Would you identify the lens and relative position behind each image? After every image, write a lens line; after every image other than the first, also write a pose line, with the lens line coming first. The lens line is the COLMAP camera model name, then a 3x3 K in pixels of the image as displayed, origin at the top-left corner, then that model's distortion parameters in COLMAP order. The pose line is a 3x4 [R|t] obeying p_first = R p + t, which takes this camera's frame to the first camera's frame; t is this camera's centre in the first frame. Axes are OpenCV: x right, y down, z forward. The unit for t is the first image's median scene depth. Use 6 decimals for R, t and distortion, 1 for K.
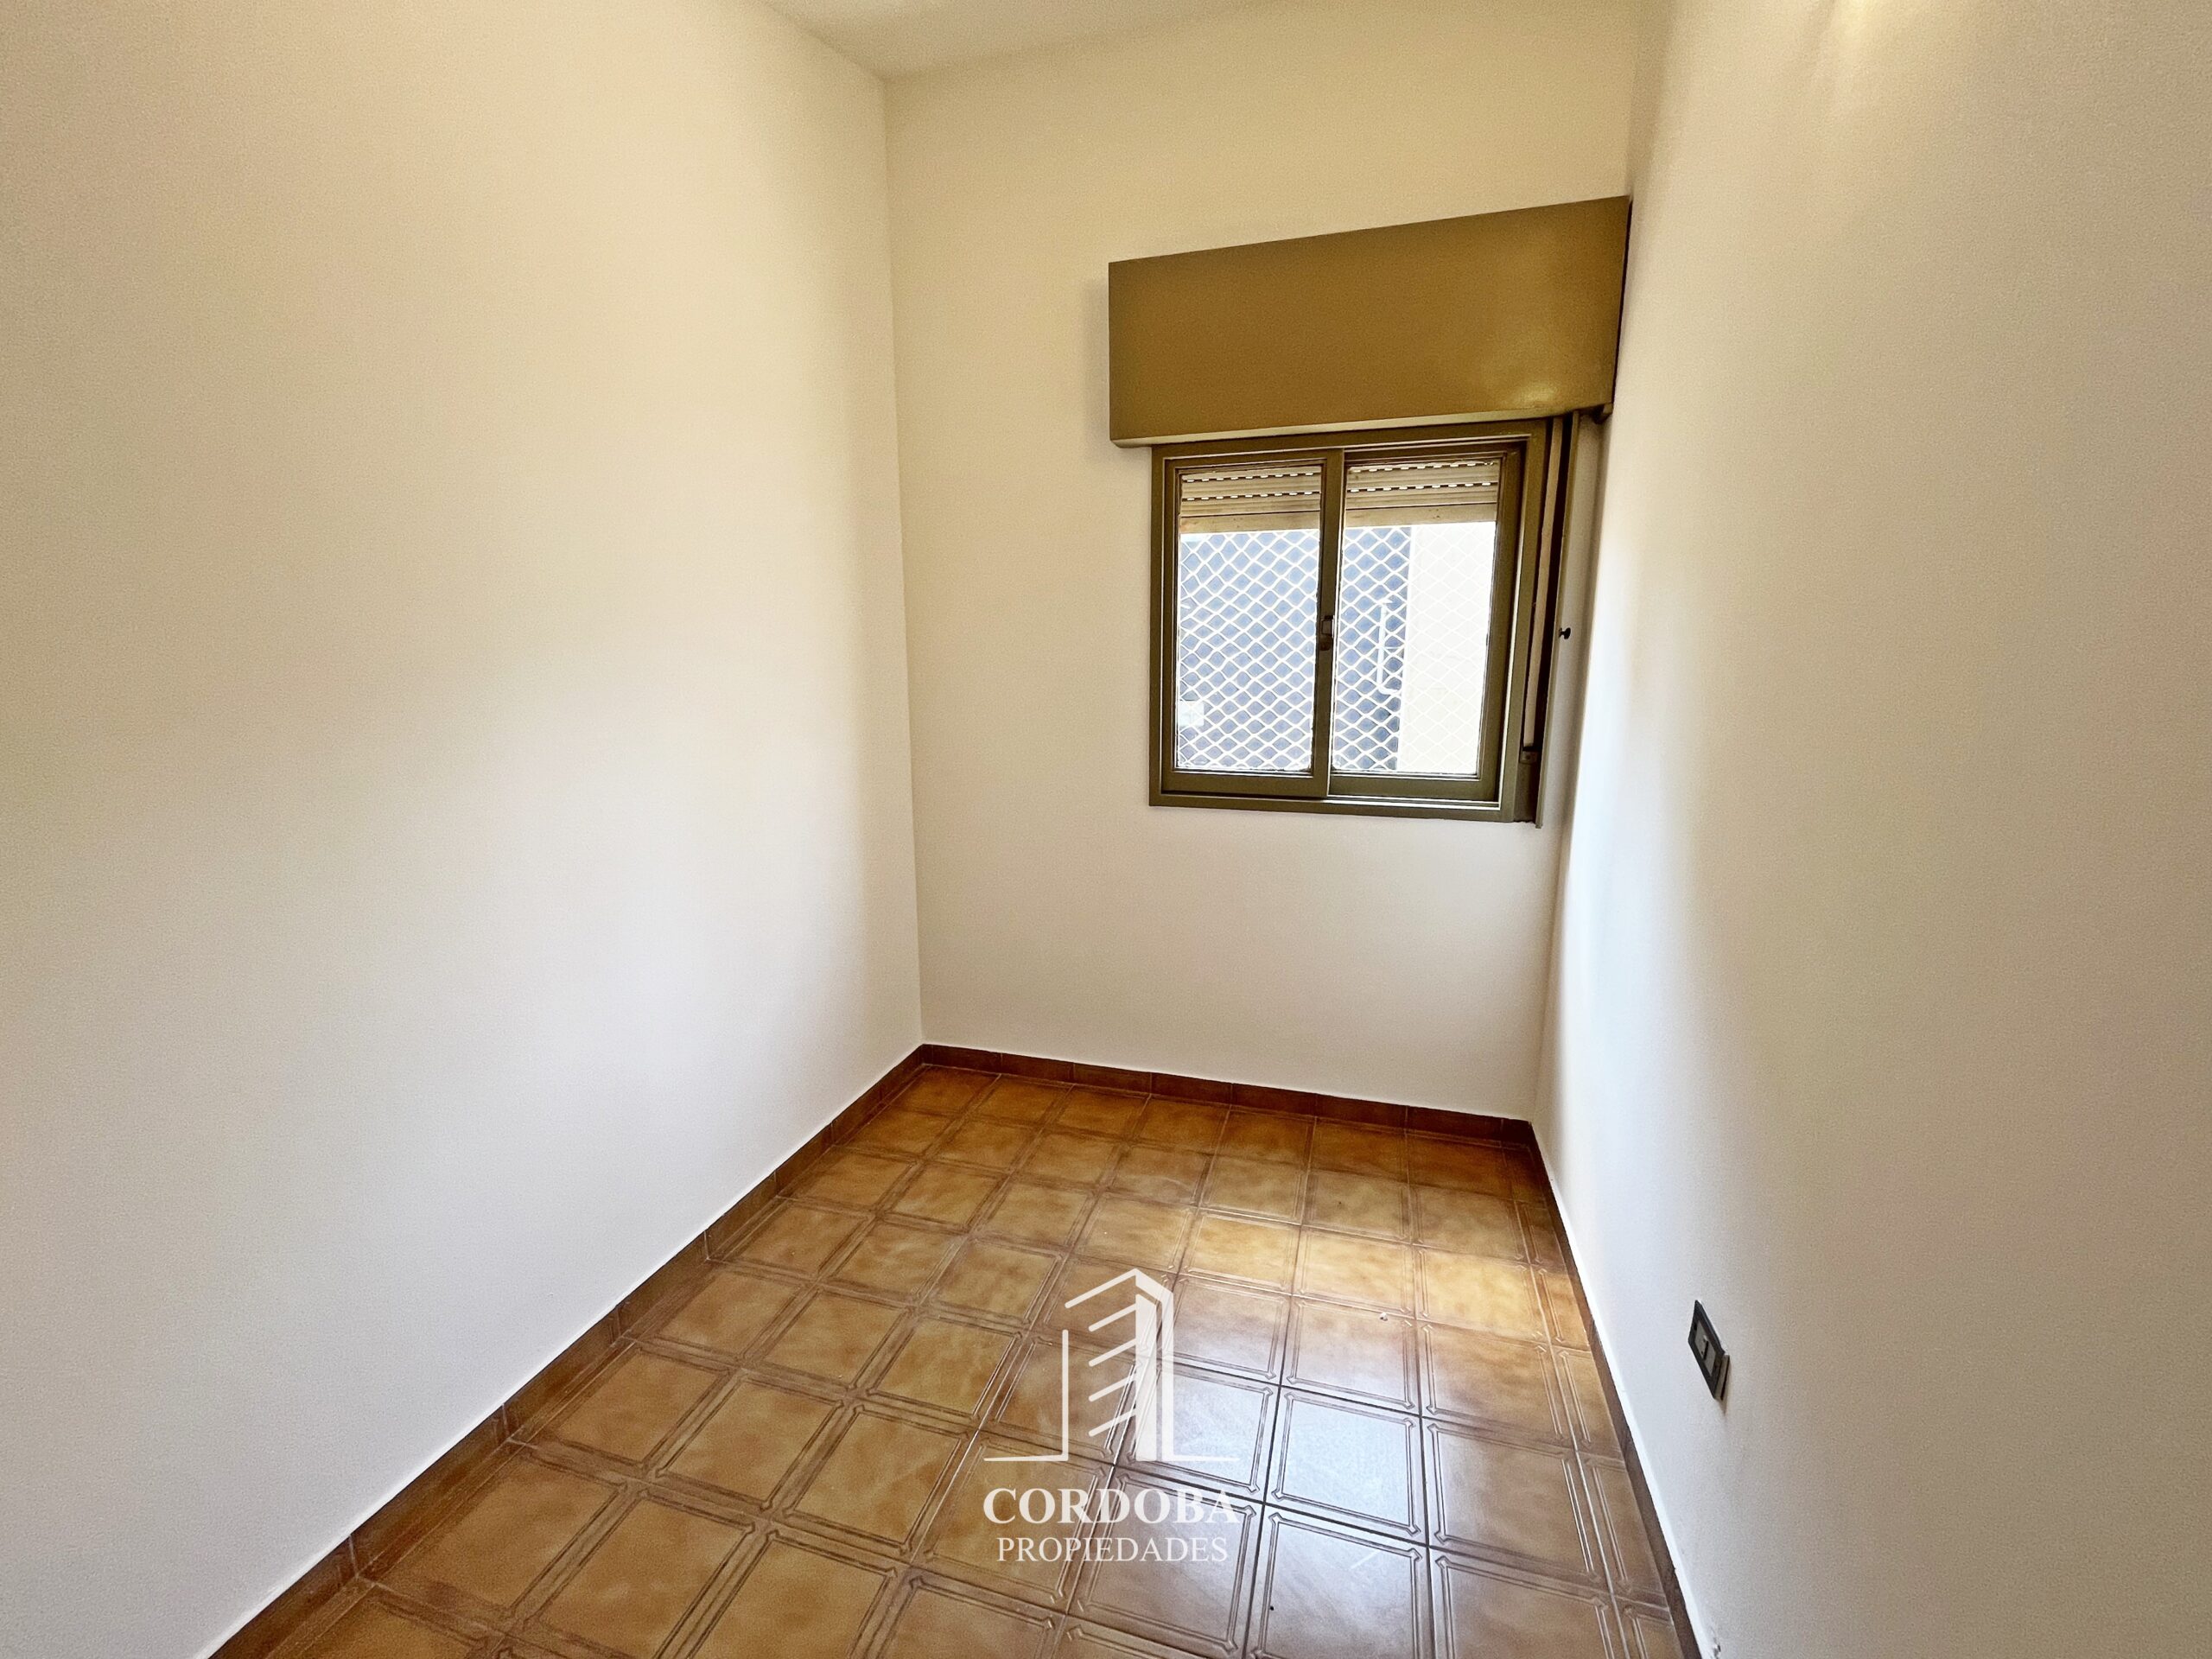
lens RADIAL K [[901.6, 0, 1110.7], [0, 901.6, 853.3], [0, 0, 1]] dist [0.001940, -0.000467]
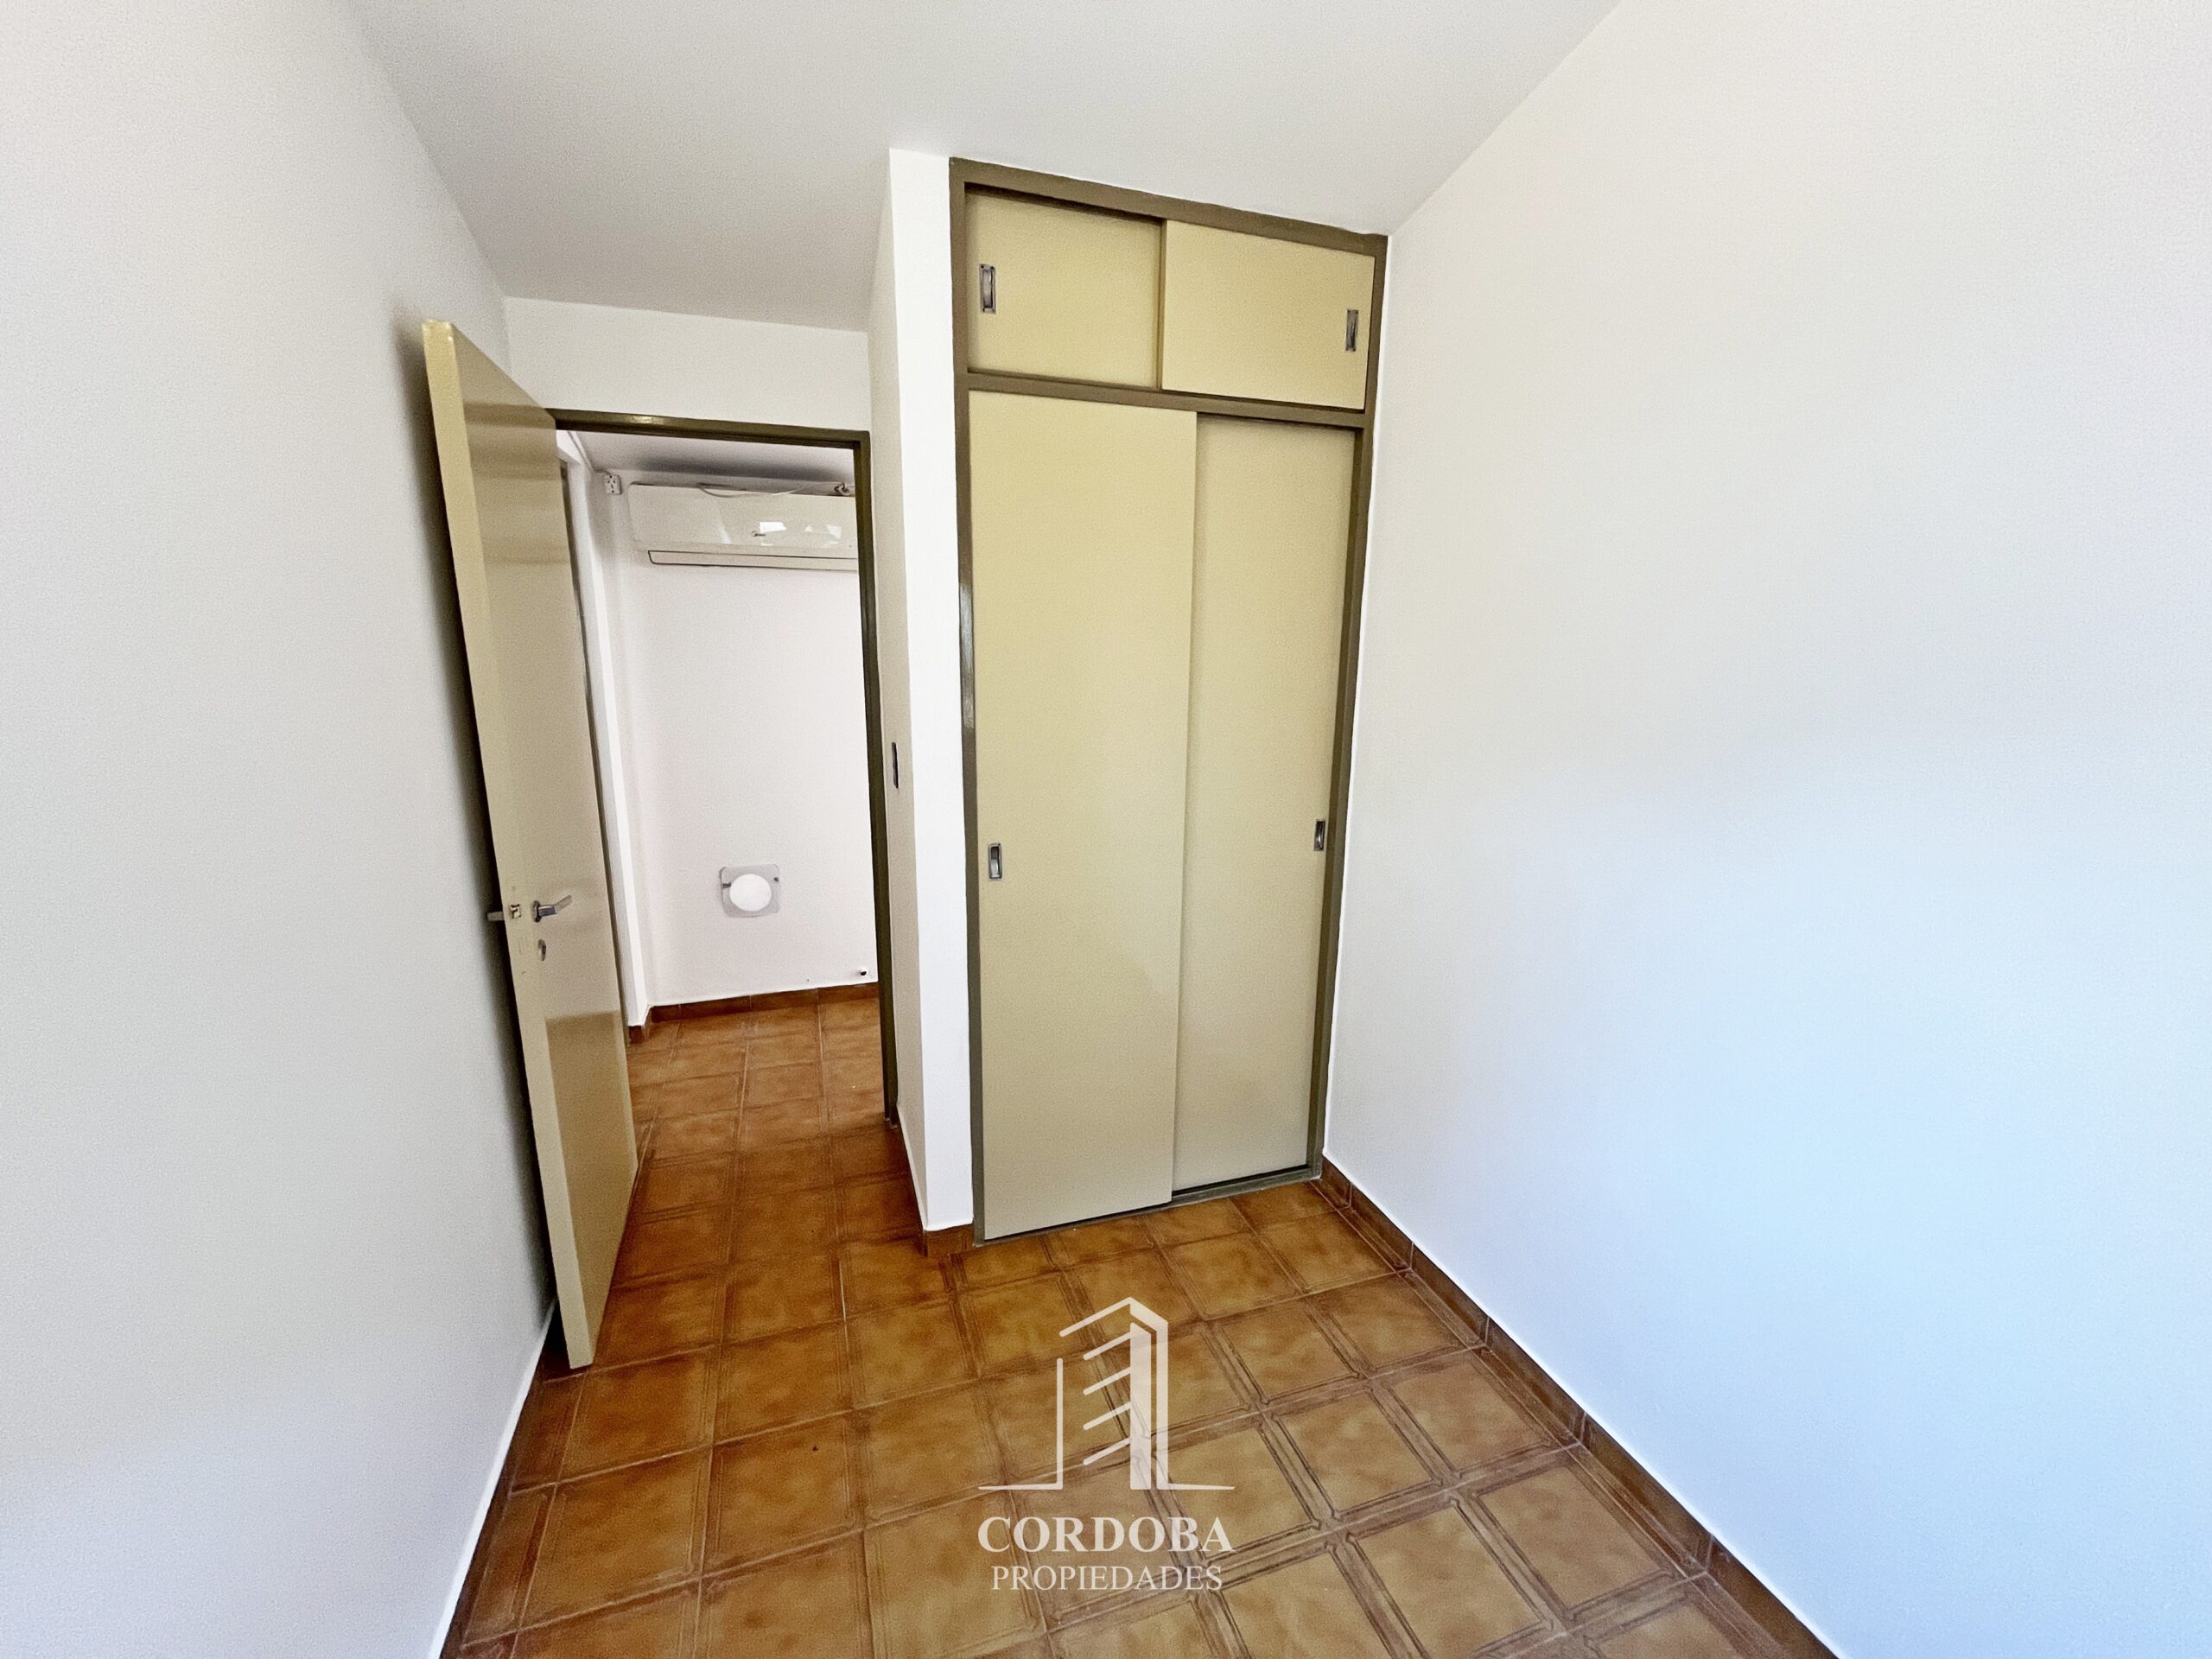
lens RADIAL K [[901.6, 0, 1108.7], [0, 901.6, 833.2], [0, 0, 1]] dist [0.001940, -0.000467]
pose [[-0.814890, 0.128680, -0.565152, 0.327665], [-0.127424, 0.911419, 0.391253, -0.388566], [0.565436, 0.390842, -0.726309, 1.267554]]
